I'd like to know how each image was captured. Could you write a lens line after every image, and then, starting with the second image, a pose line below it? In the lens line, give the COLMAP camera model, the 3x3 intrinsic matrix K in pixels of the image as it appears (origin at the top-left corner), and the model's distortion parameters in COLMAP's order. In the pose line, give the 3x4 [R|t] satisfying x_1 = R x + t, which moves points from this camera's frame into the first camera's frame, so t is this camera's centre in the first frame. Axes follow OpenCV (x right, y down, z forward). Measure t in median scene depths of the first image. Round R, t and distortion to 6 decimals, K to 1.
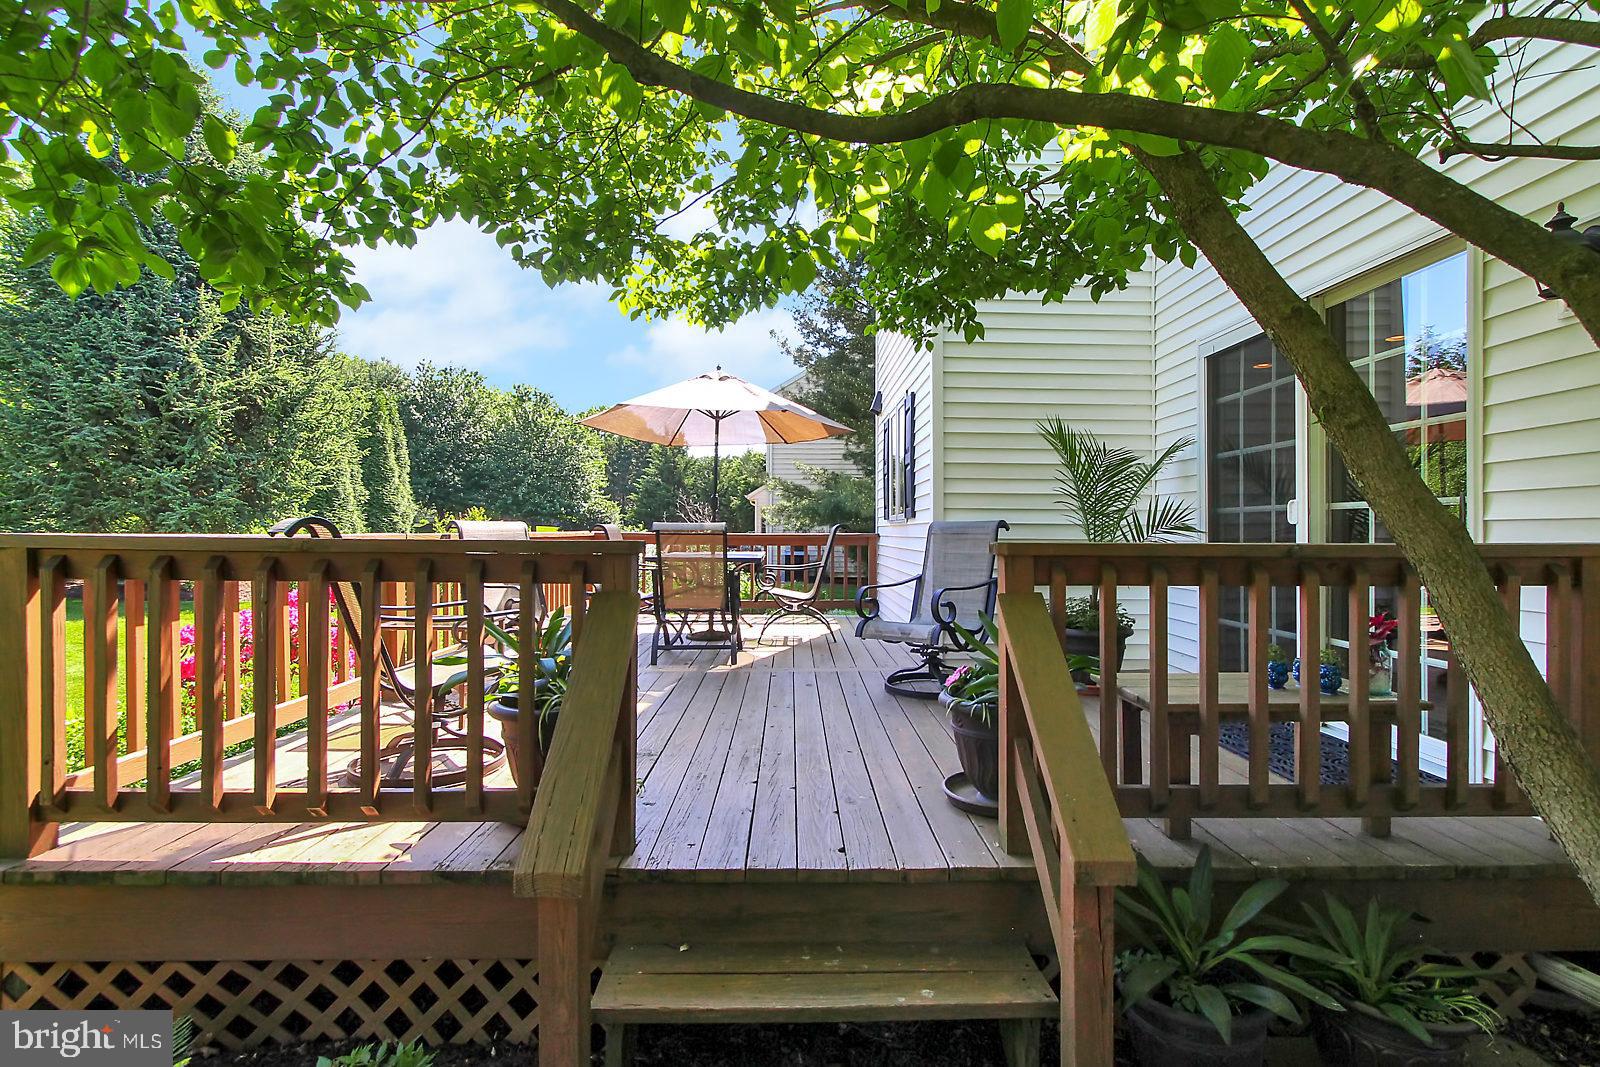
lens RADIAL K [[739.3, 0, 804.6], [0, 739.3, 532.7], [0, 0, 1]] dist [0.000787, 0.000165]
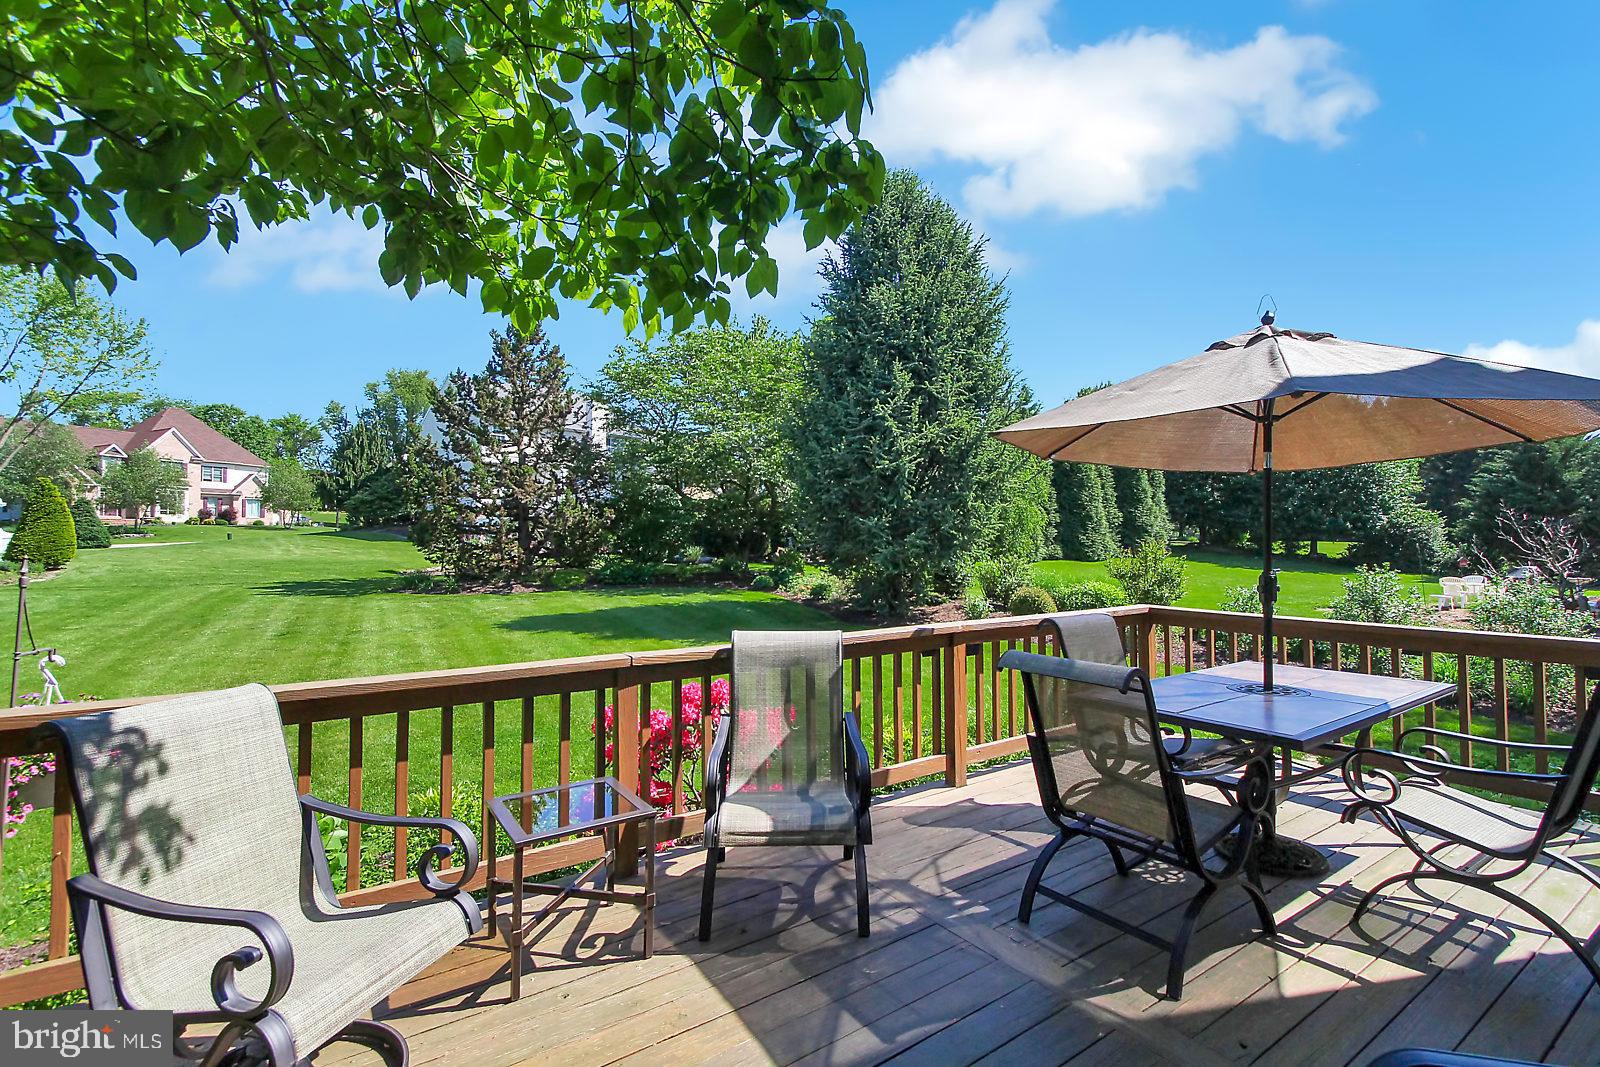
lens RADIAL K [[739.3, 0, 797.4], [0, 739.3, 534.3], [0, 0, 1]] dist [0.000787, 0.000165]
pose [[0.542240, -0.020144, -0.839982, 0.041198], [0.007105, 0.999787, -0.019390, -0.018932], [0.840194, 0.004546, 0.542268, 0.126721]]
